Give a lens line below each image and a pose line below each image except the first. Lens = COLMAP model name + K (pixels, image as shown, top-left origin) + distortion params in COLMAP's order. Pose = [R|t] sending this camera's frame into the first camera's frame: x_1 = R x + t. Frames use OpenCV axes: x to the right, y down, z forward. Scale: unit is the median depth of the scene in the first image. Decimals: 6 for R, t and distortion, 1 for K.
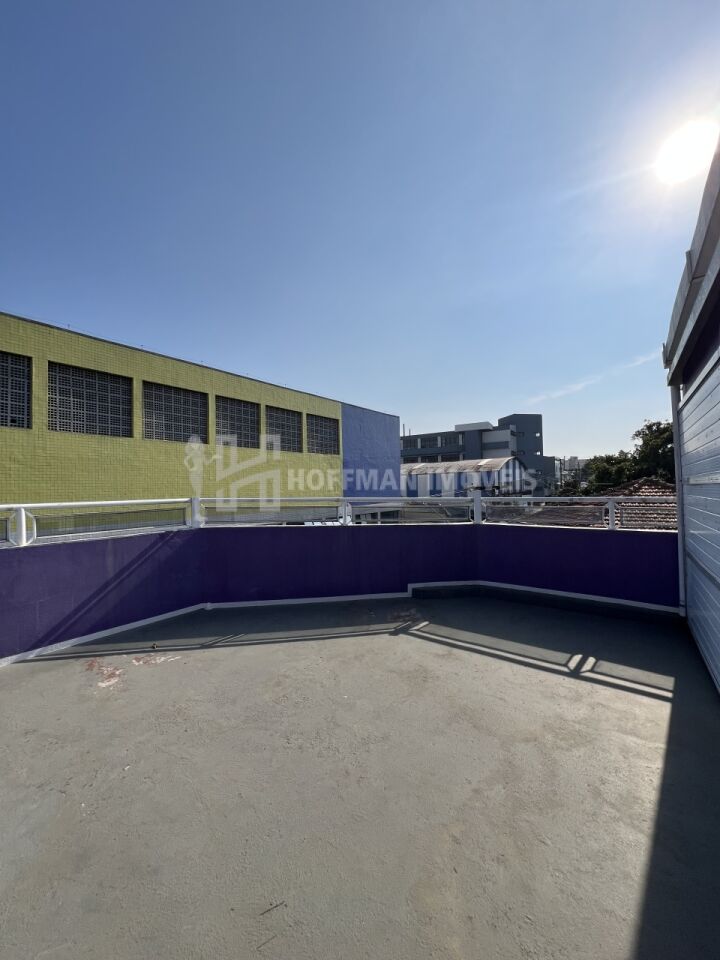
lens RADIAL K [[384.6, 0, 357.3], [0, 384.6, 478.2], [0, 0, 1]] dist [0.001533, -0.000034]
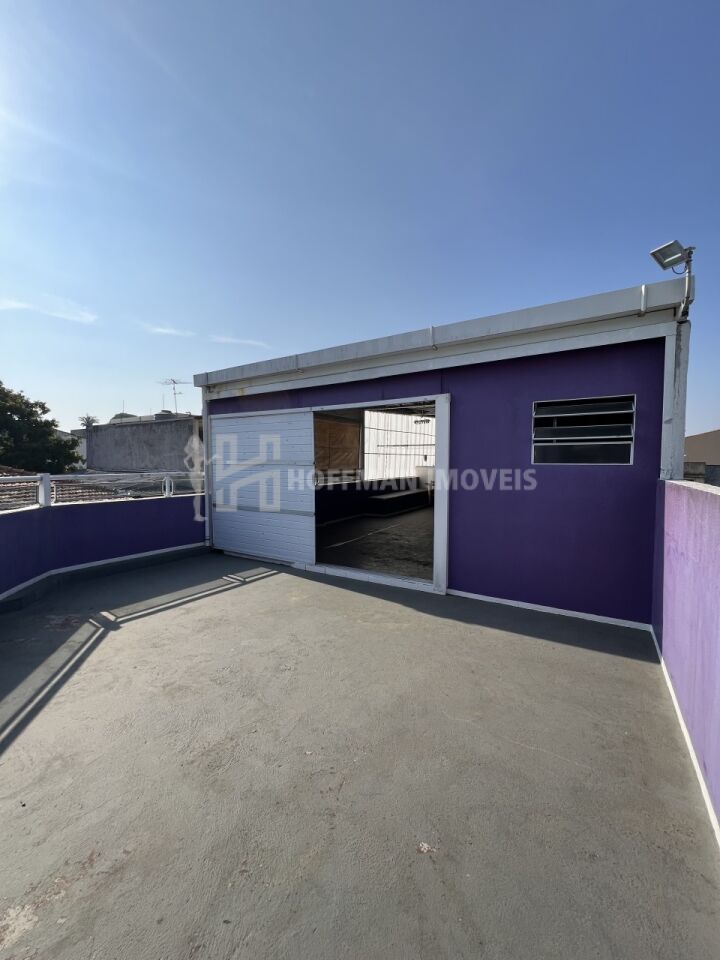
lens RADIAL K [[384.6, 0, 358.5], [0, 384.6, 482.4], [0, 0, 1]] dist [0.001533, -0.000034]
pose [[-0.075453, -0.034066, 0.996567, -0.945769], [-0.034200, 0.998917, 0.031557, 0.022175], [-0.996563, -0.031701, -0.076536, 0.592137]]
